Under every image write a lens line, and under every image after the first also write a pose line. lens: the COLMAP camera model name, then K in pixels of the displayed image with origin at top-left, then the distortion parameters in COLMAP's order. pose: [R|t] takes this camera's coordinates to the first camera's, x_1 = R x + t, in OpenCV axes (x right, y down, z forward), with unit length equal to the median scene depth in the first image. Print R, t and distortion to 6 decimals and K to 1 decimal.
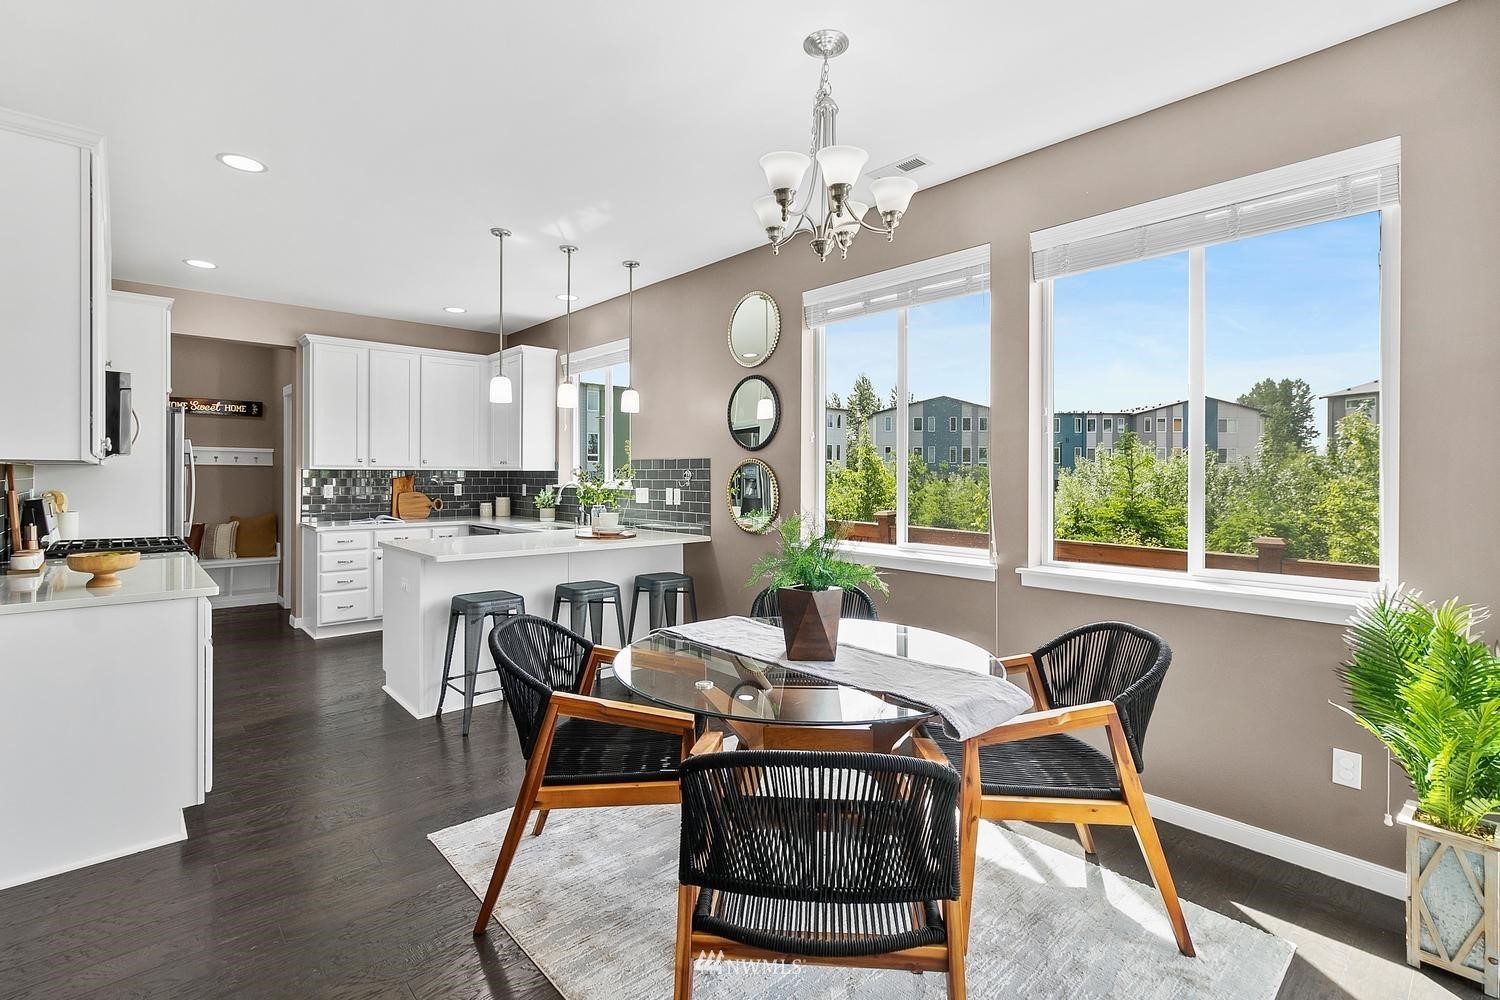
lens RADIAL K [[707.4, 0, 768.8], [0, 707.4, 477.6], [0, 0, 1]] dist [-0.001583, 0.001267]
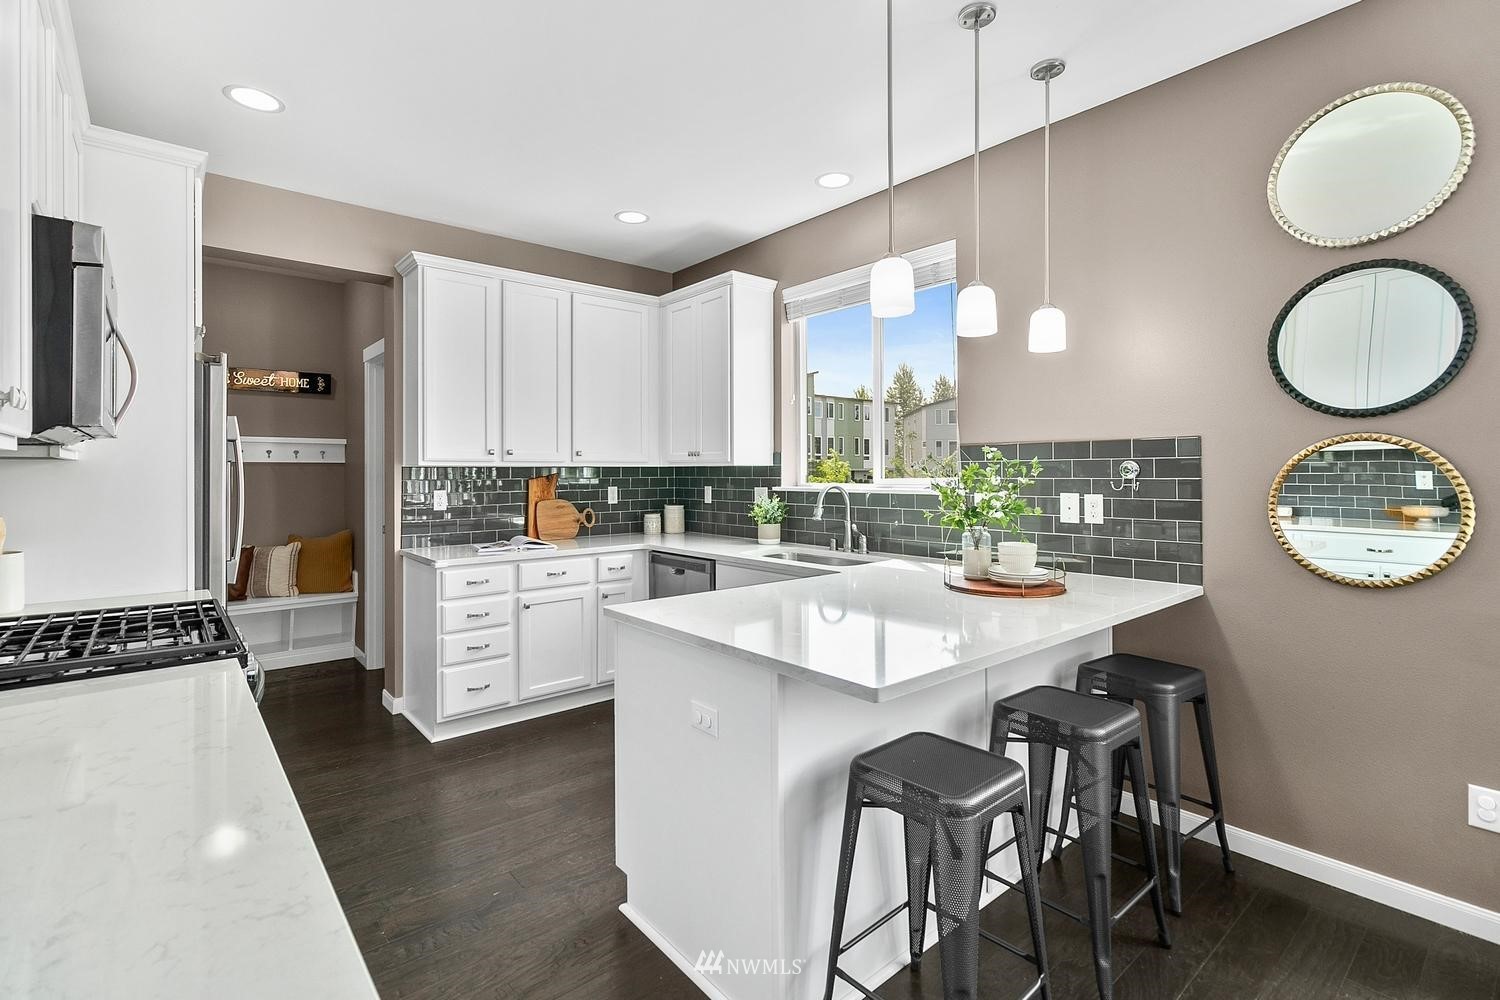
lens RADIAL K [[707.4, 0, 762.8], [0, 707.4, 471.0], [0, 0, 1]] dist [-0.001583, 0.001267]
pose [[0.999170, -0.009198, -0.039694, -0.294706], [0.008987, 0.999944, -0.005503, -0.001298], [0.039742, 0.005142, 0.999197, 0.354487]]
